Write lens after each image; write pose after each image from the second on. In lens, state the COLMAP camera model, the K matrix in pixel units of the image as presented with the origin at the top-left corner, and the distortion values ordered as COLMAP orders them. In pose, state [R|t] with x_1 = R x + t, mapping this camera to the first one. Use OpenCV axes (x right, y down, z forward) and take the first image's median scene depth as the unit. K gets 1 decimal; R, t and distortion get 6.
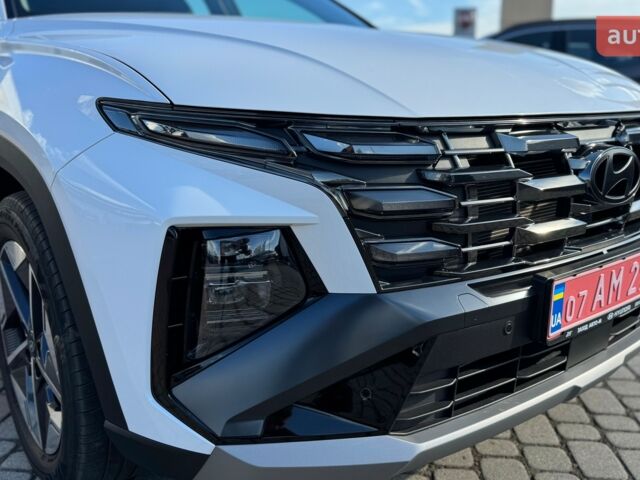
lens RADIAL K [[591.7, 0, 318.2], [0, 591.7, 244.1], [0, 0, 1]] dist [0.149676, -0.286769]
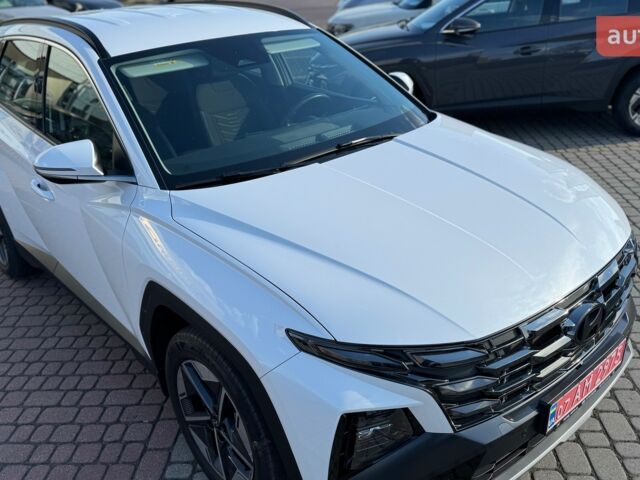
lens RADIAL K [[591.7, 0, 318.2], [0, 591.7, 244.1], [0, 0, 1]] dist [0.149676, -0.286769]
pose [[0.998274, -0.055986, 0.017720, -0.299703], [0.051109, 0.976934, 0.207335, -0.843194], [-0.028919, -0.206072, 0.978109, -0.617746]]
